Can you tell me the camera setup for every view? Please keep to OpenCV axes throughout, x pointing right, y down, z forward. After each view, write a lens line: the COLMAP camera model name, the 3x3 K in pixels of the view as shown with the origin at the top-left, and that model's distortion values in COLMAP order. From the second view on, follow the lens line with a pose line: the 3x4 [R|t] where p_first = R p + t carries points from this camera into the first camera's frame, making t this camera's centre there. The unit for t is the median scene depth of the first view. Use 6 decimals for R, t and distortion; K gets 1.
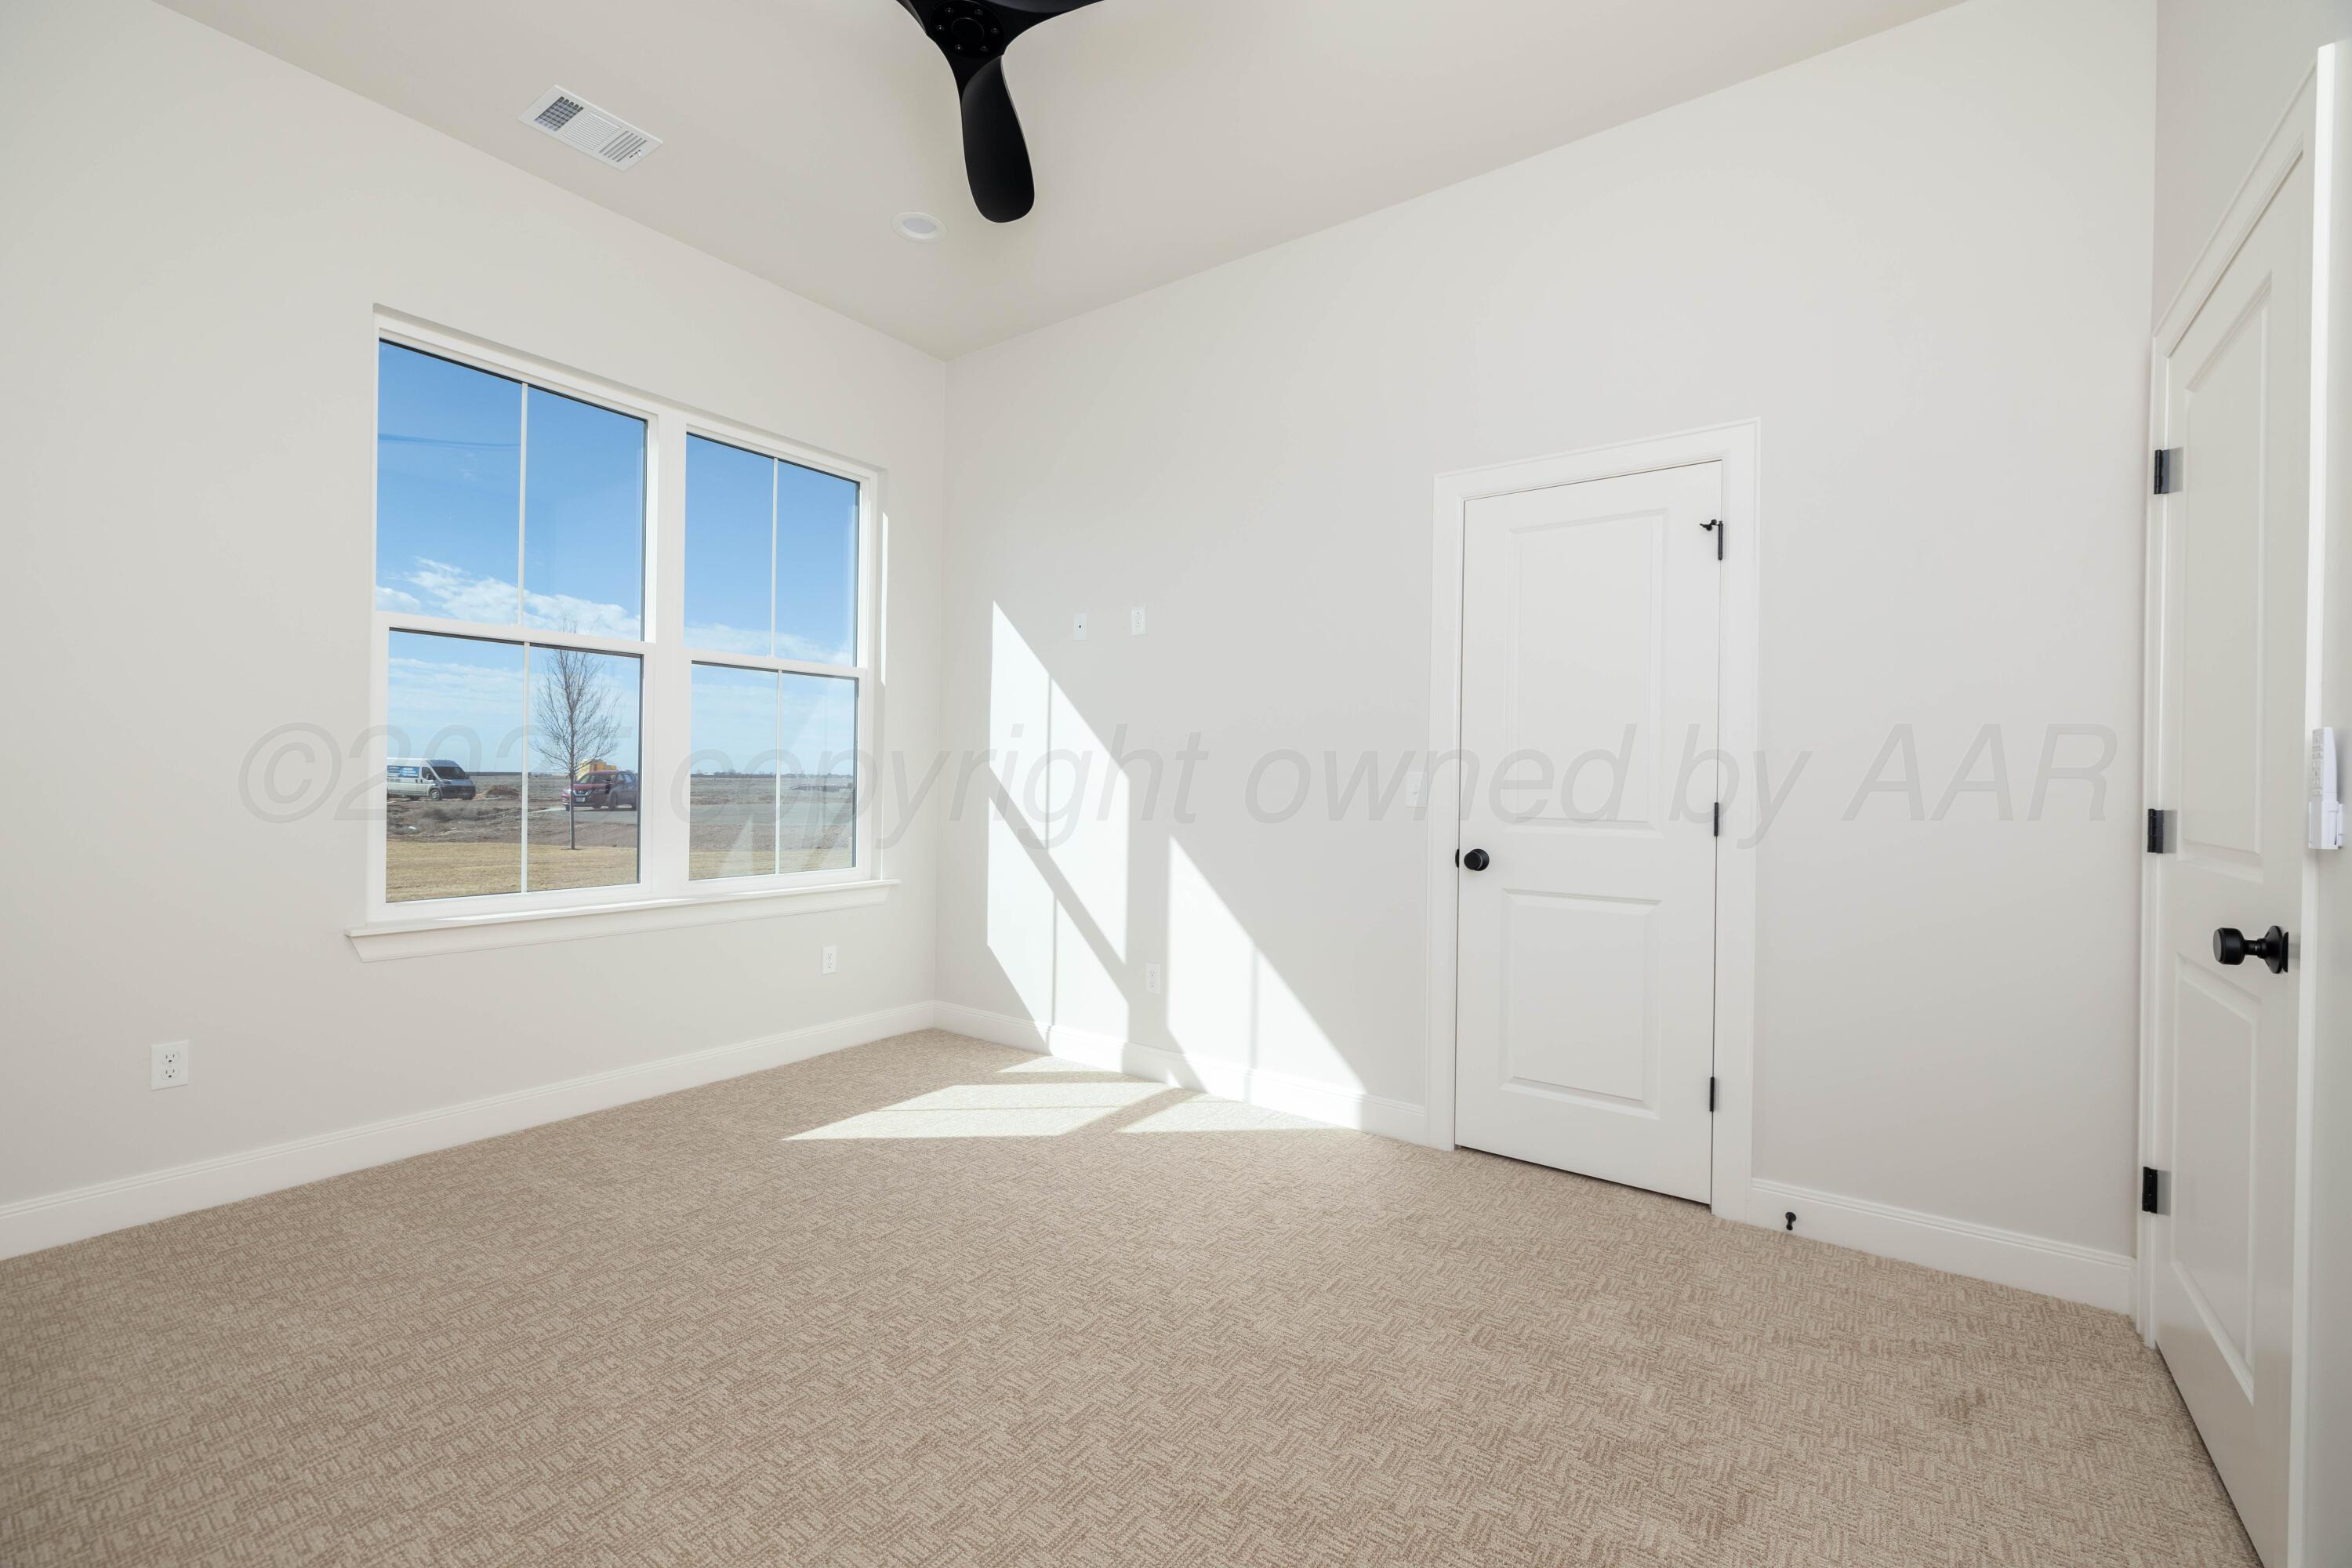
lens RADIAL K [[1008.5, 0, 1147.1], [0, 1008.5, 776.0], [0, 0, 1]] dist [-0.000079, 0.000030]
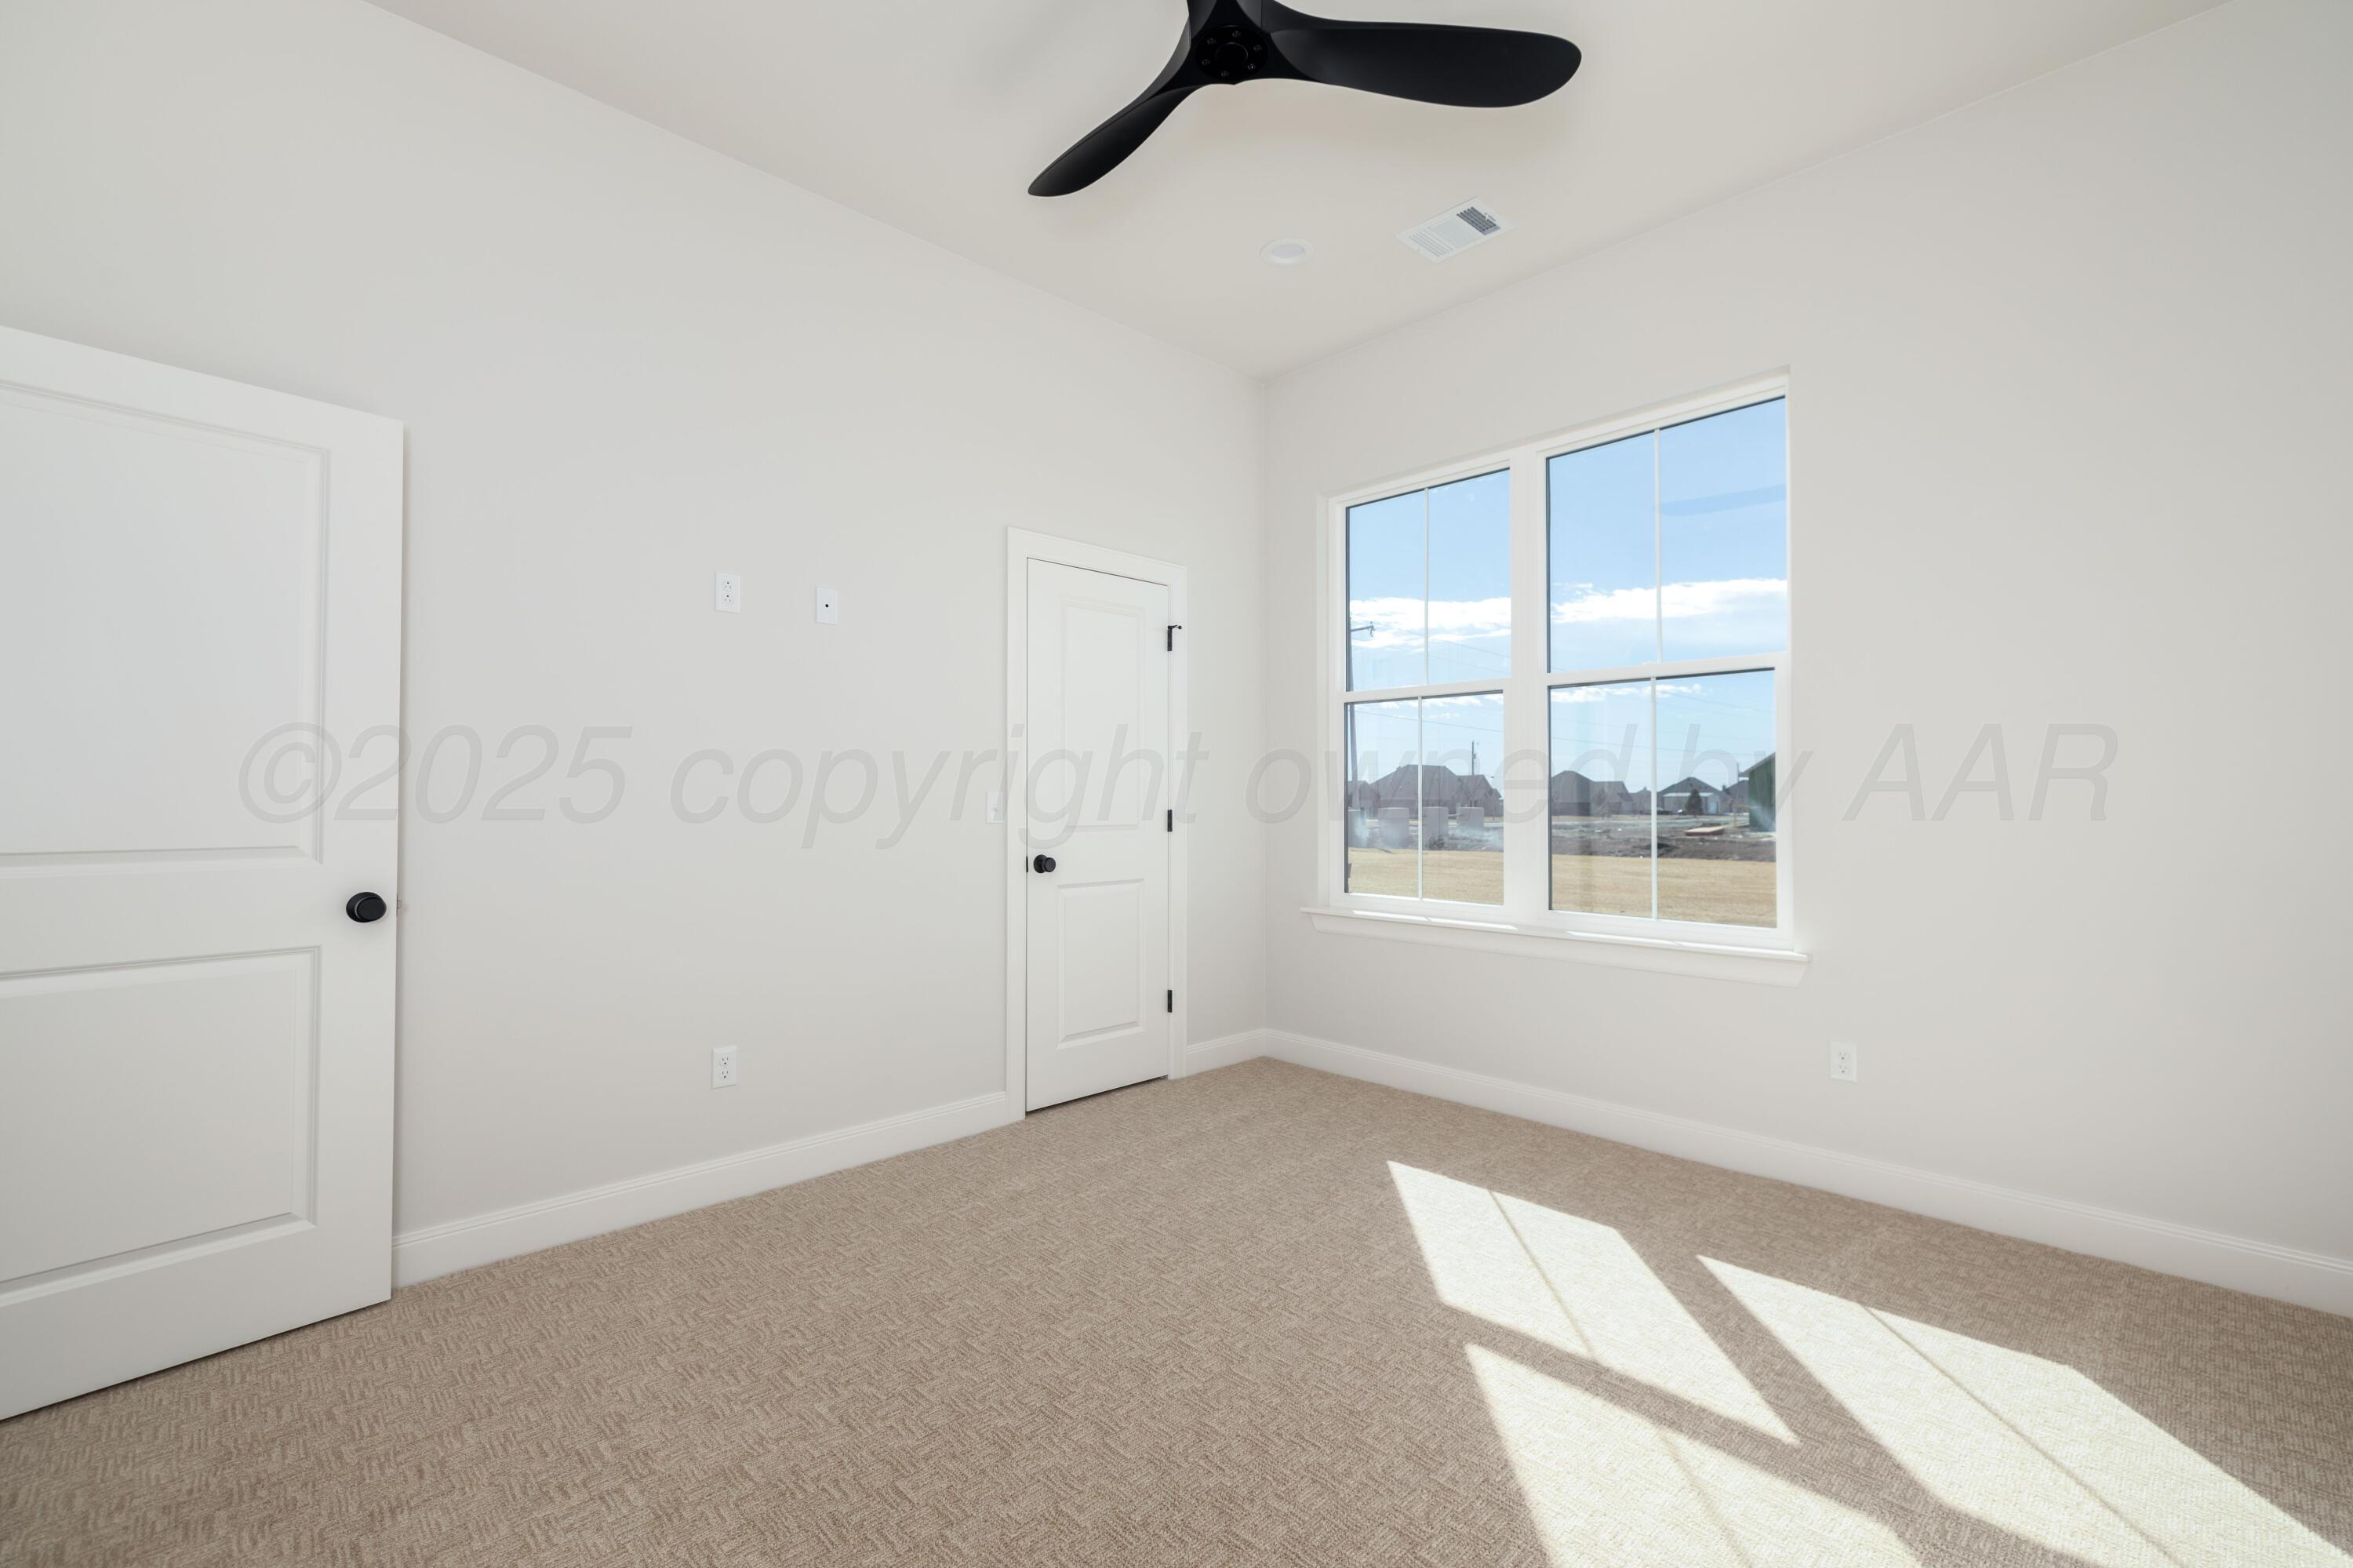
lens RADIAL K [[1009.0, 0, 1147.6], [0, 1009.0, 776.0], [0, 0, 1]] dist [-0.000079, 0.000030]
pose [[0.190475, 0.013148, 0.981604, -0.913903], [0.013734, 0.999777, -0.016056, 0.000410], [-0.981596, 0.016540, 0.190252, 0.717533]]
